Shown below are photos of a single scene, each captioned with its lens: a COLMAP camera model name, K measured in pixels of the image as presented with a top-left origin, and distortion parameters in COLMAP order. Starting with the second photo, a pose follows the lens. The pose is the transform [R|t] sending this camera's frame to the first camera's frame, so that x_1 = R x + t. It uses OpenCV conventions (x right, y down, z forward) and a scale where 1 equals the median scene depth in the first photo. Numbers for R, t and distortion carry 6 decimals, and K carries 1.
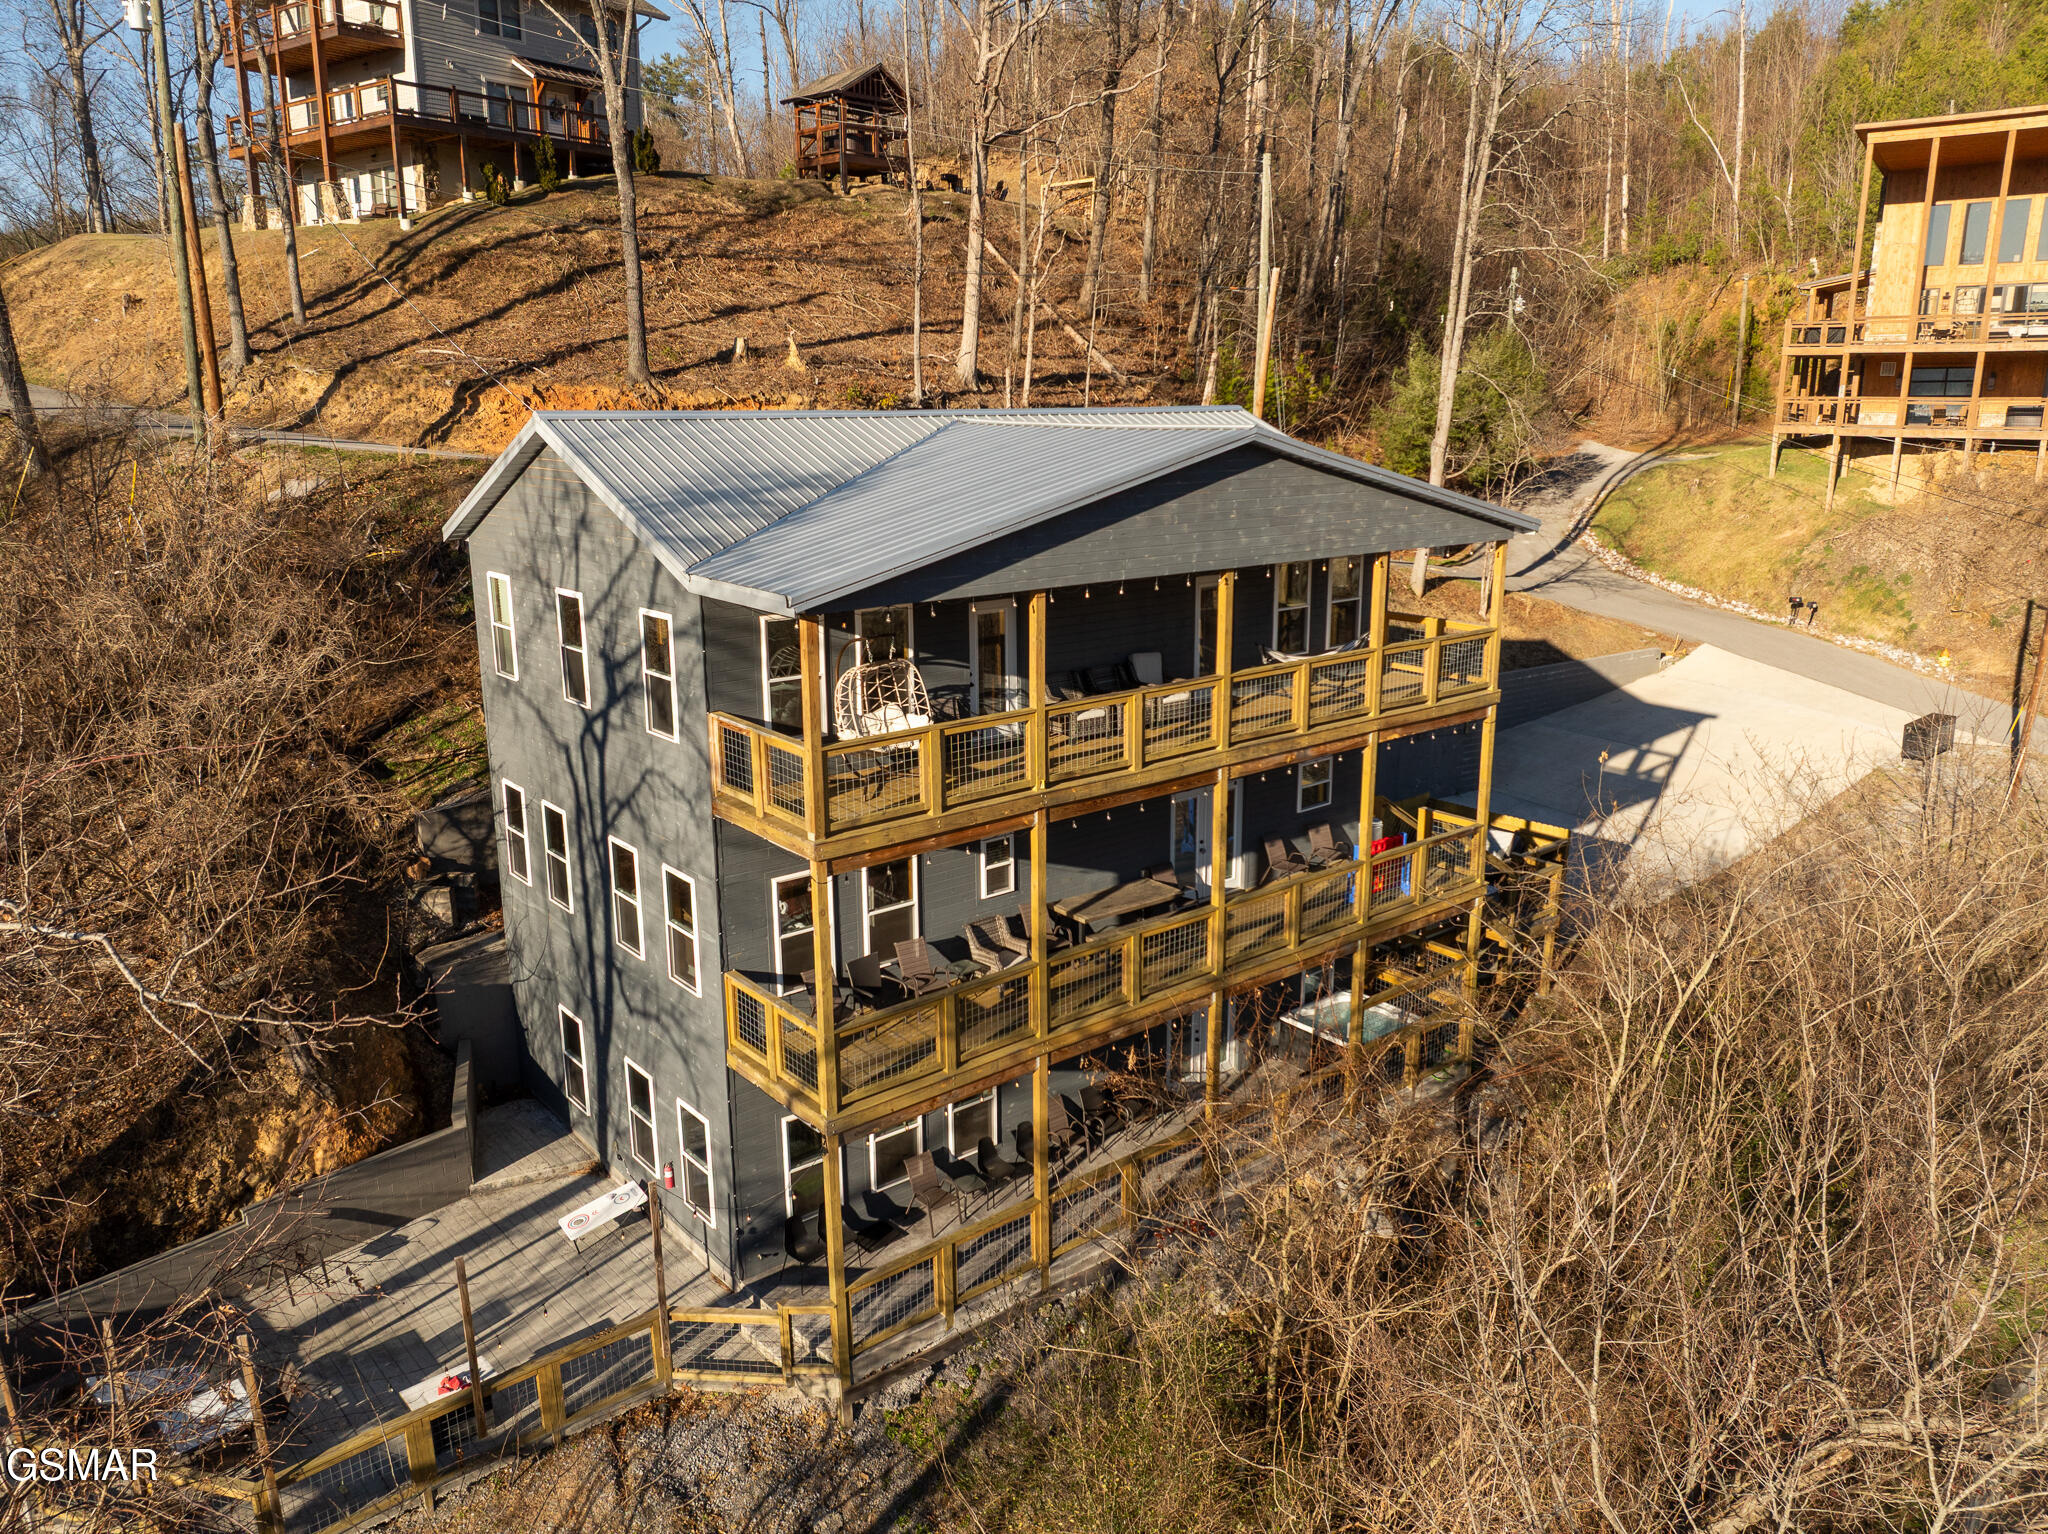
lens RADIAL K [[1490.7, 0, 1031.3], [0, 1490.7, 763.6], [0, 0, 1]] dist [-0.032593, -0.002004]
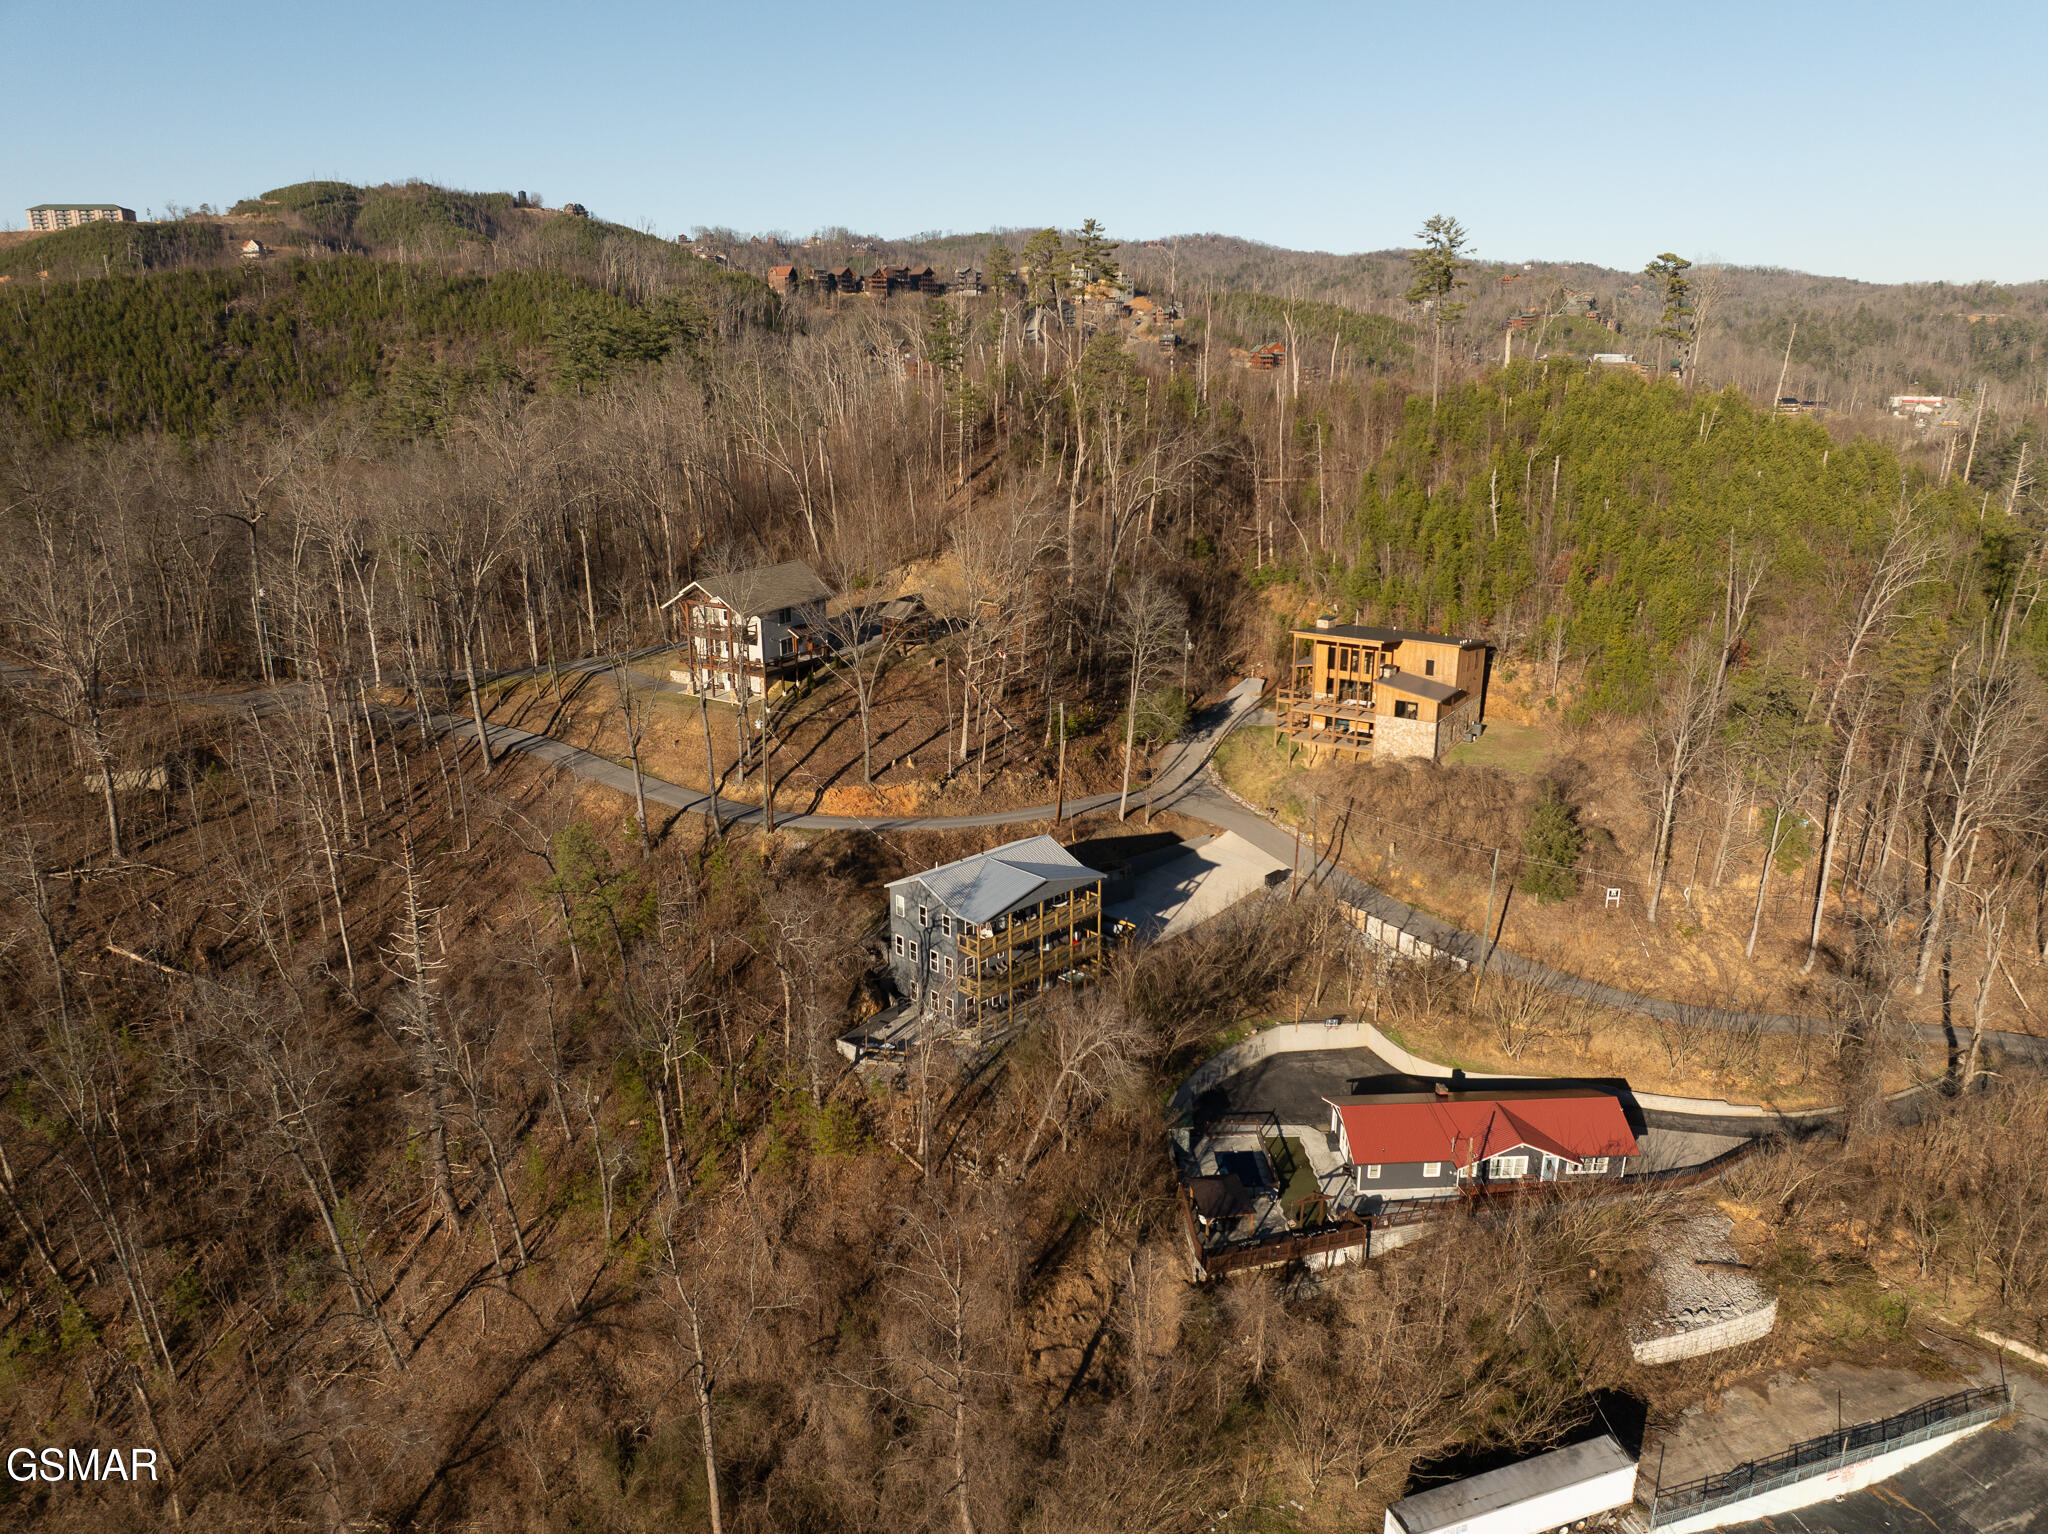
lens RADIAL K [[1490.7, 0, 1020.9], [0, 1490.7, 774.3], [0, 0, 1]] dist [-0.032593, -0.002004]
pose [[0.996995, -0.023706, 0.073753, -0.306887], [0.019783, 0.998373, 0.053474, -0.790325], [-0.074901, -0.051854, 0.995842, -3.986076]]
